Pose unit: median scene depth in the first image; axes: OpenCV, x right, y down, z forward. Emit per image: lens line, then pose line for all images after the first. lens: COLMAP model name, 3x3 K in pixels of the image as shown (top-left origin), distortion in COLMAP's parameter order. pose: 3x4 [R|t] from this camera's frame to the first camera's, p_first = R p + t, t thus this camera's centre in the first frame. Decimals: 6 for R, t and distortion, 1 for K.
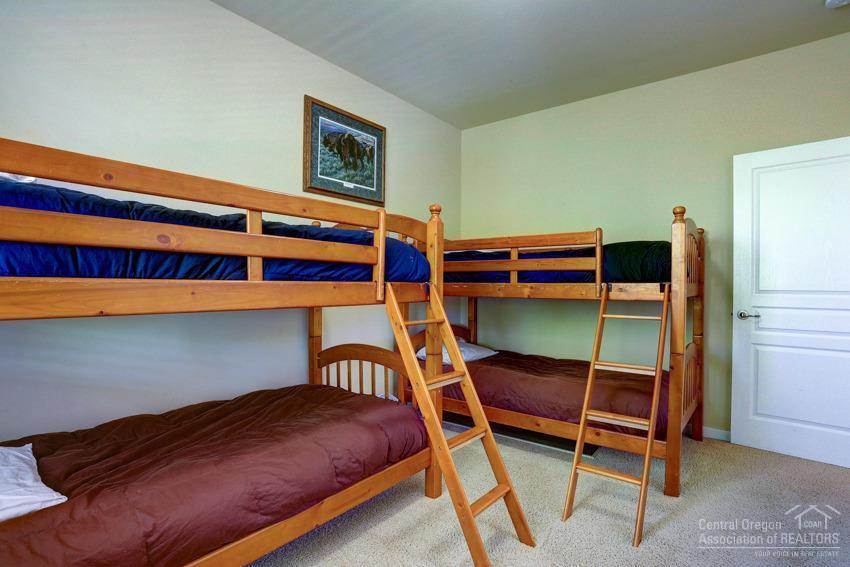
lens RADIAL K [[415.5, 0, 432.0], [0, 415.5, 285.7], [0, 0, 1]] dist [-0.071869, 0.030466]
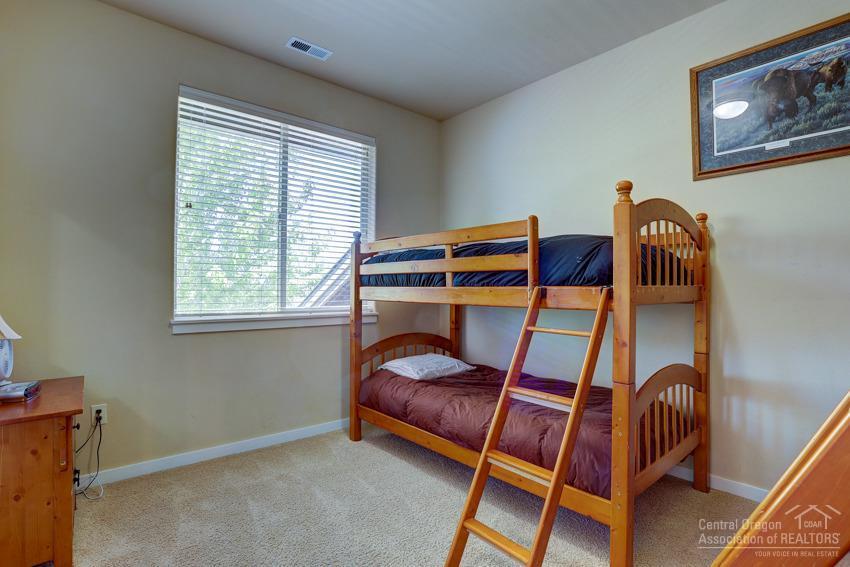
lens RADIAL K [[415.5, 0, 432.0], [0, 415.5, 285.7], [0, 0, 1]] dist [-0.071869, 0.030466]
pose [[-0.180165, -0.009897, -0.983587, 0.938493], [-0.006364, 0.999940, -0.008896, -0.000976], [0.983616, 0.004657, -0.180217, 0.947715]]
